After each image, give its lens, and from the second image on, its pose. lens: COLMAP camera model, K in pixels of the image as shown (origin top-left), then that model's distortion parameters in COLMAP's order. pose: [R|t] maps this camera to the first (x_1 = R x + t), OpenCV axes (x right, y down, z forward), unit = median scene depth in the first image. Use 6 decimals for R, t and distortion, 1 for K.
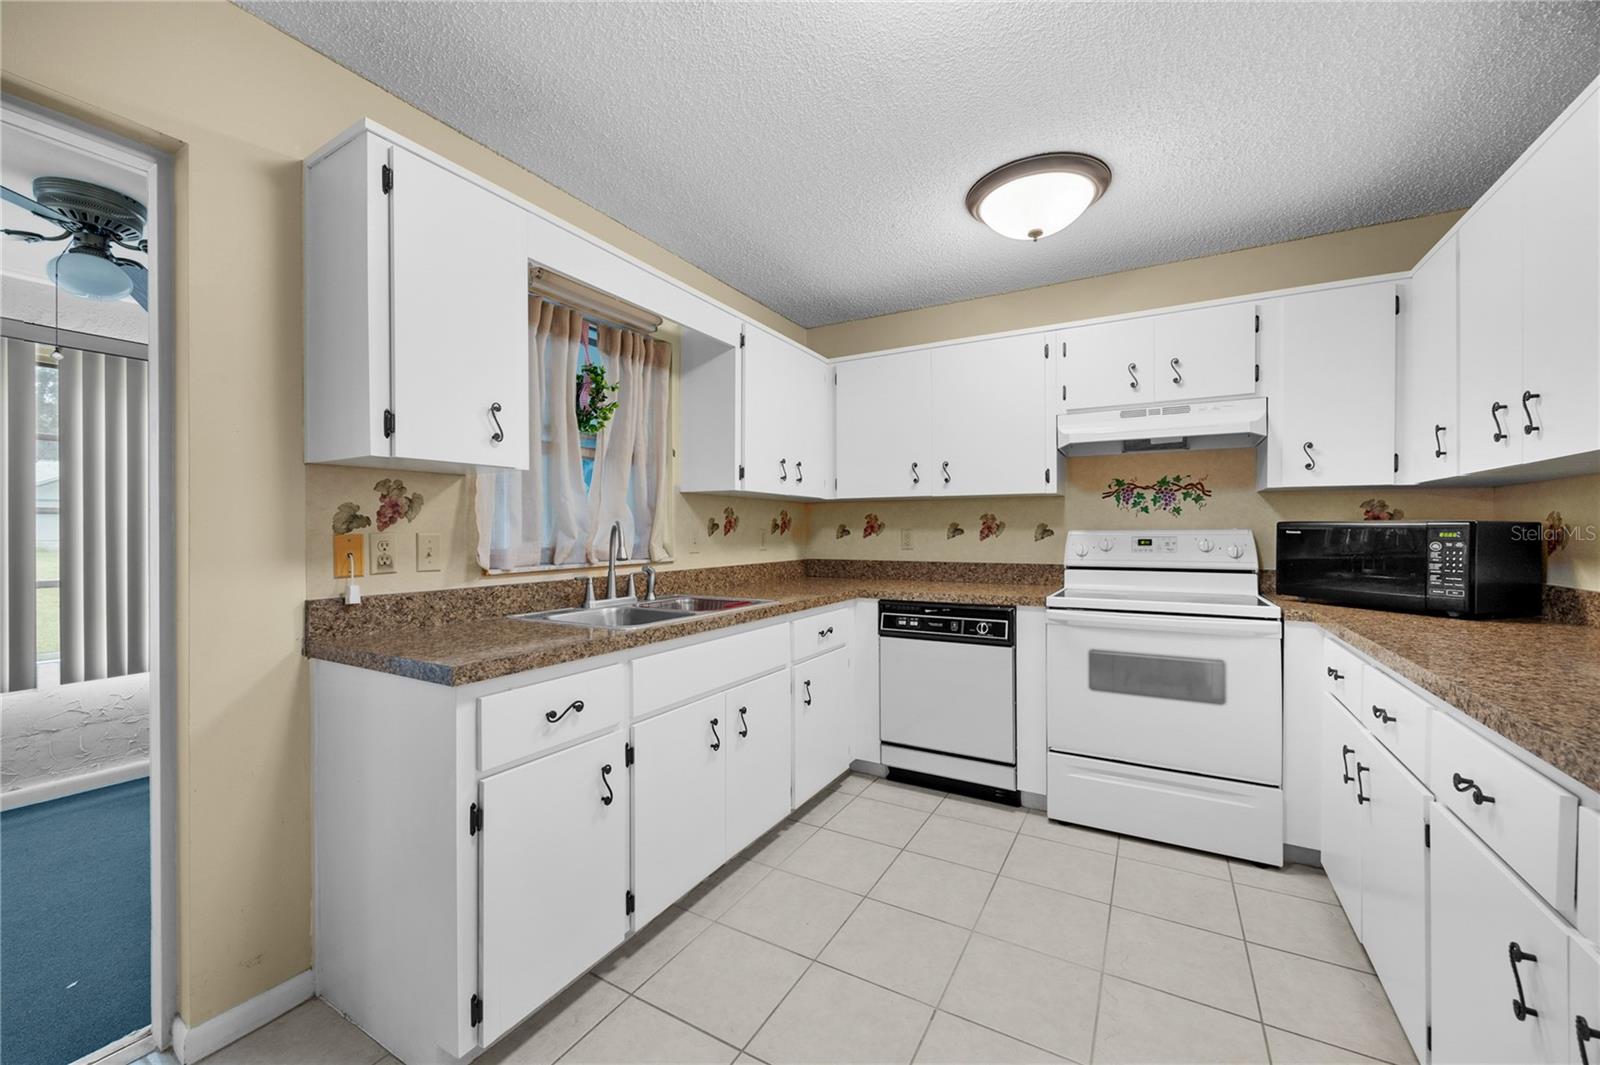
lens RADIAL K [[618.8, 0, 792.3], [0, 618.8, 530.9], [0, 0, 1]] dist [-0.001911, -0.000321]
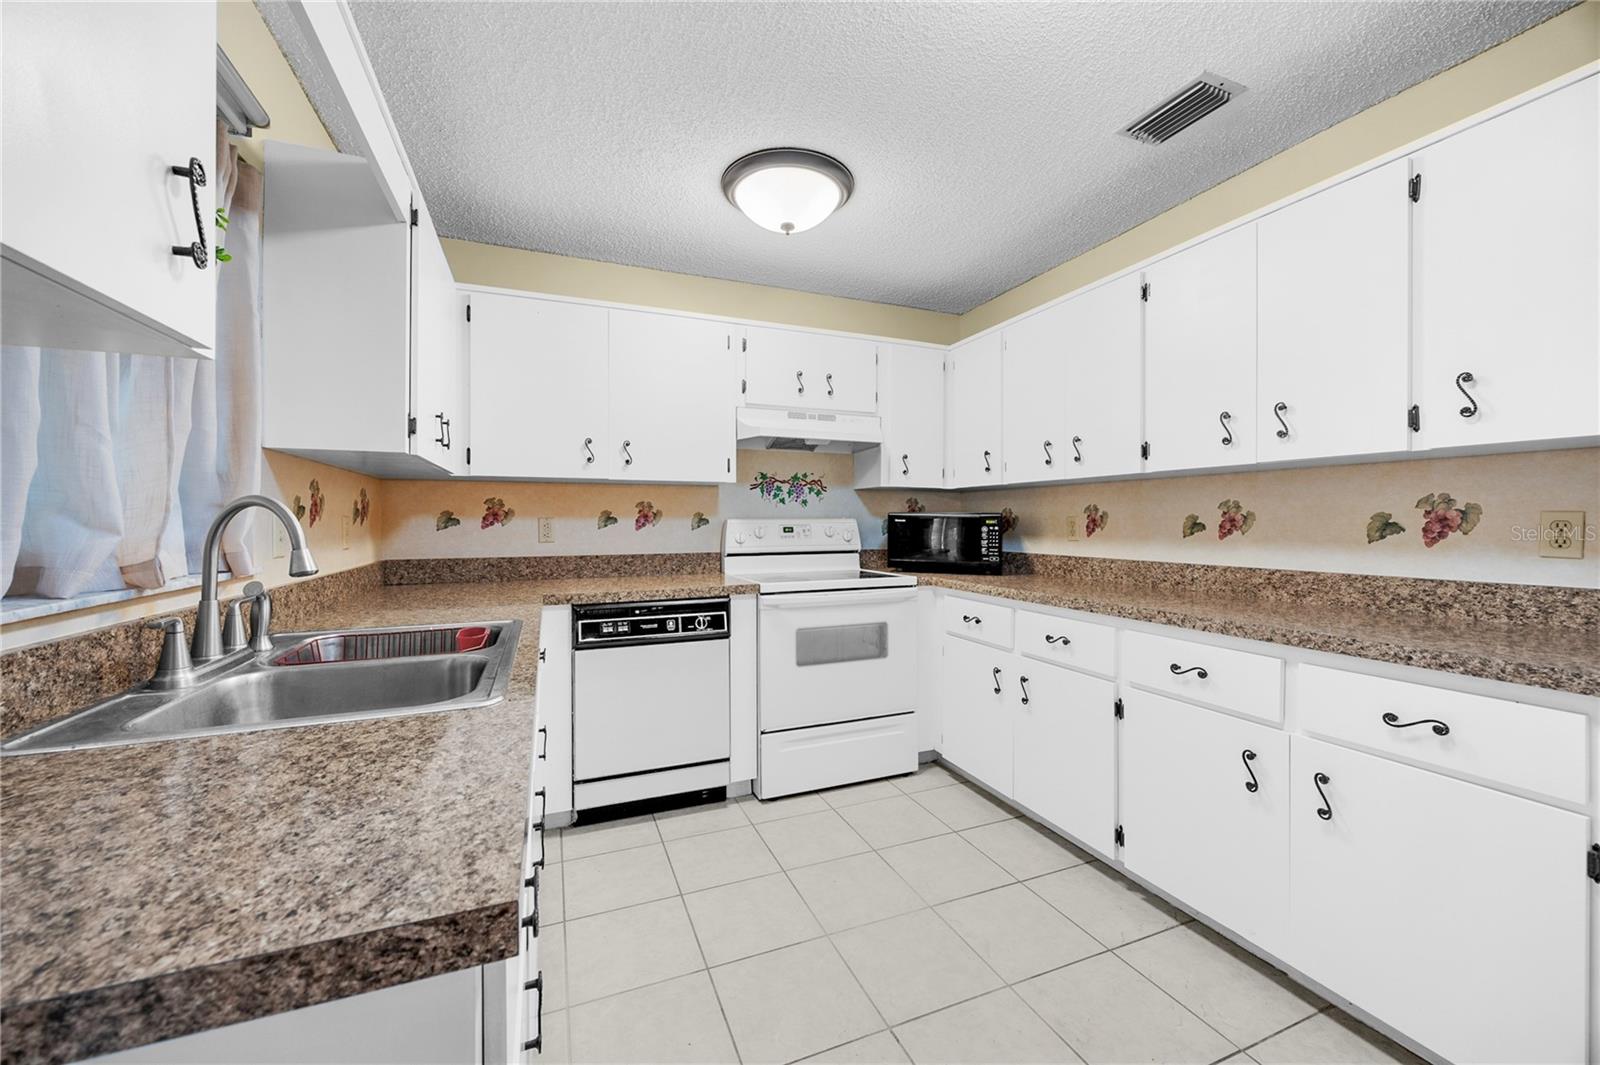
lens RADIAL K [[618.8, 0, 793.8], [0, 618.8, 521.4], [0, 0, 1]] dist [-0.001911, -0.000321]
pose [[0.613301, -0.000204, 0.789849, -0.331896], [0.000727, 1.000000, -0.000307, 0.003693], [-0.789849, 0.000763, 0.613301, 0.301711]]
